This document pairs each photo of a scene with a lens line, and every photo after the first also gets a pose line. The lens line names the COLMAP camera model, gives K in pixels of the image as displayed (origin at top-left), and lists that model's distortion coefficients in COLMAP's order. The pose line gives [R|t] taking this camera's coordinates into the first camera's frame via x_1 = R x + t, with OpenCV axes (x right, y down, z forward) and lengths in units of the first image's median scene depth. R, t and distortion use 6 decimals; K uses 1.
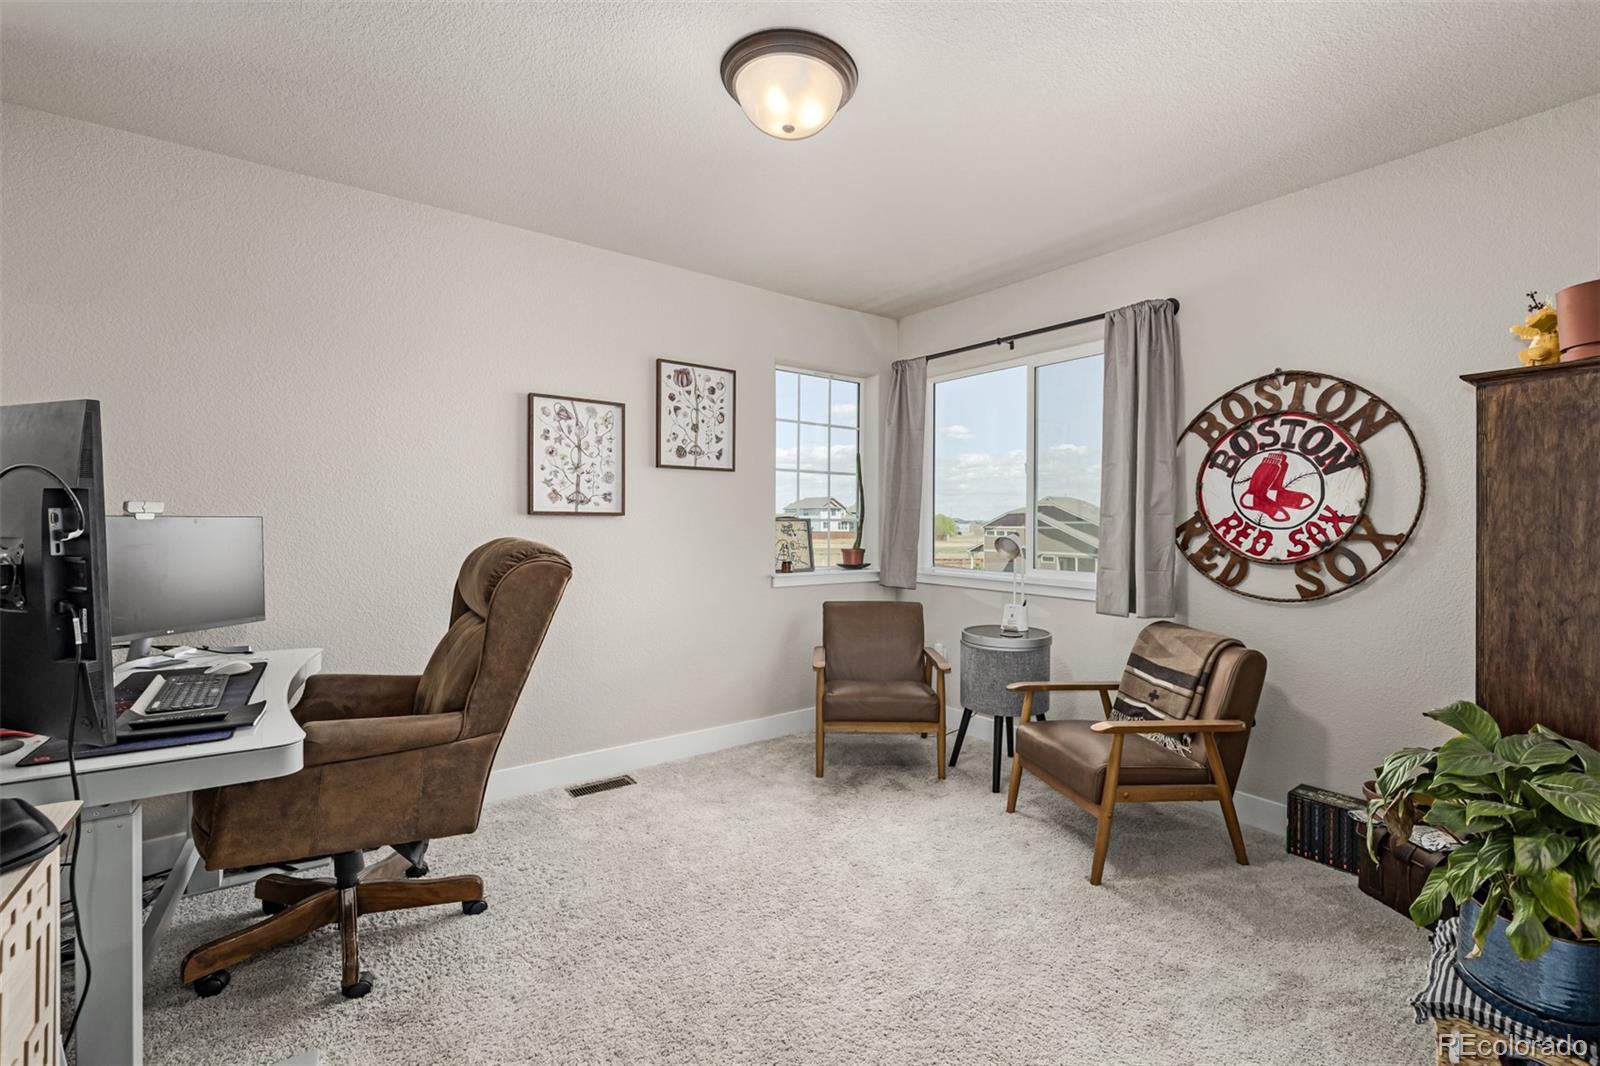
lens RADIAL K [[674.1, 0, 811.3], [0, 674.1, 525.5], [0, 0, 1]] dist [-0.000189, 0.000818]
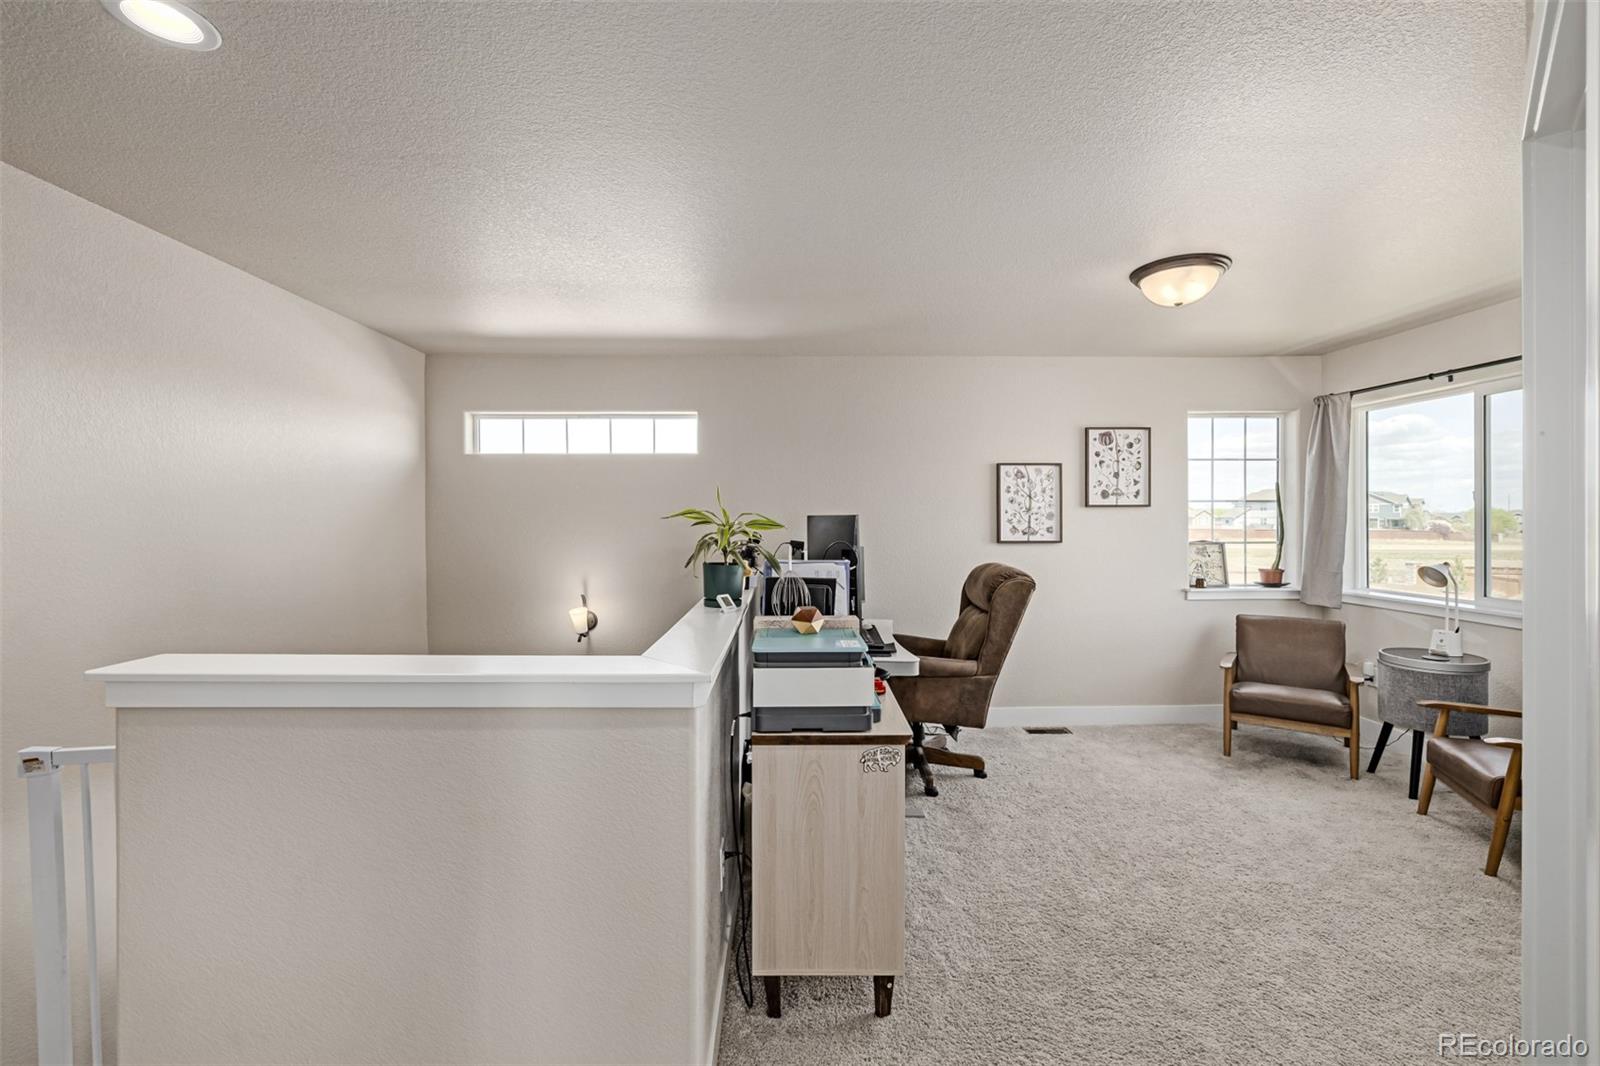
lens RADIAL K [[674.1, 0, 808.4], [0, 674.1, 520.0], [0, 0, 1]] dist [-0.000189, 0.000818]
pose [[0.821166, -0.006897, -0.570647, 0.094891], [0.005826, 0.999976, -0.003701, -0.063081], [0.570659, -0.000285, 0.821187, -0.475986]]
